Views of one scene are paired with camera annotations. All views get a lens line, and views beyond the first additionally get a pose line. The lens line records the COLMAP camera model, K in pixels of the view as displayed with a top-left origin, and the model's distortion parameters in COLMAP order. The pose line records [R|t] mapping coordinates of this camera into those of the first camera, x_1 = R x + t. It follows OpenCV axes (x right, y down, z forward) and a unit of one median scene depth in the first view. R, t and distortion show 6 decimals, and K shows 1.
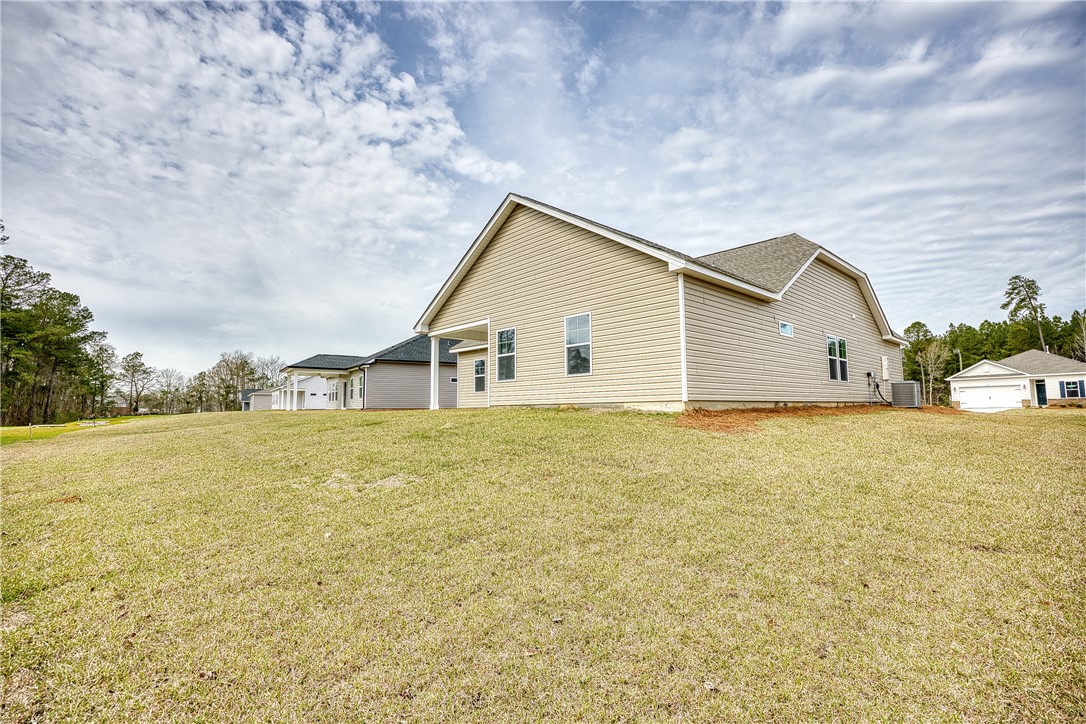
lens RADIAL K [[513.2, 0, 543.1], [0, 513.2, 358.7], [0, 0, 1]] dist [-0.058463, 0.015191]
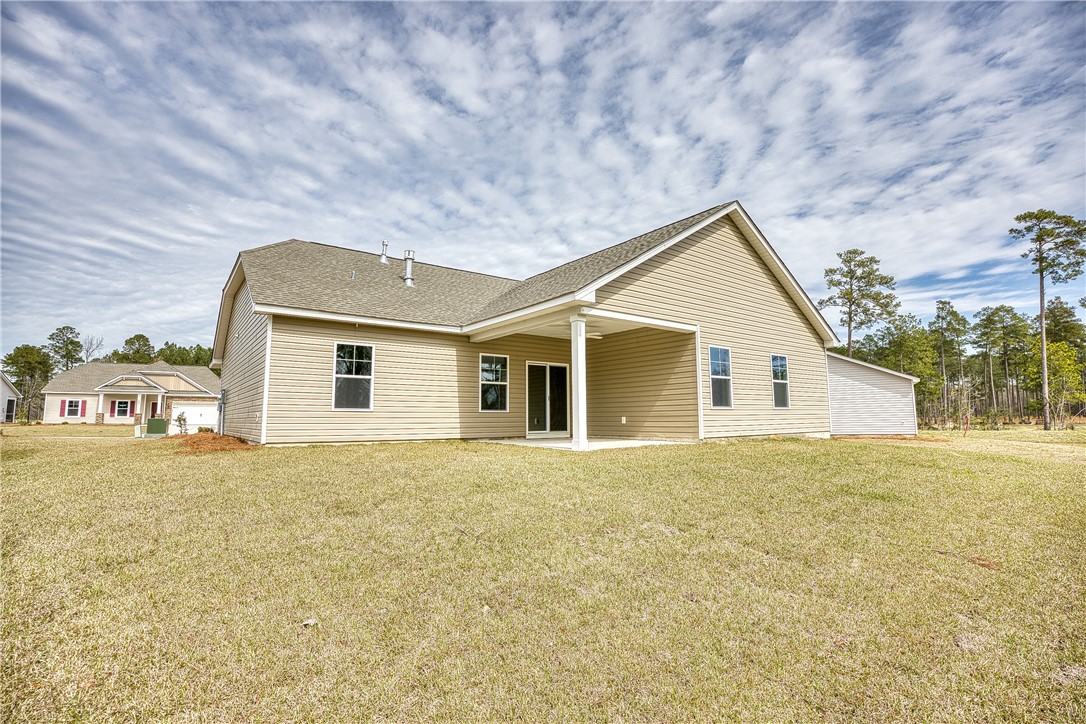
lens RADIAL K [[513.2, 0, 543.1], [0, 513.2, 358.7], [0, 0, 1]] dist [-0.058463, 0.015191]
pose [[0.102067, 0.127221, 0.986609, -0.935273], [-0.095180, 0.988487, -0.117617, 0.089239], [-0.990214, -0.081900, 0.113001, 1.198950]]
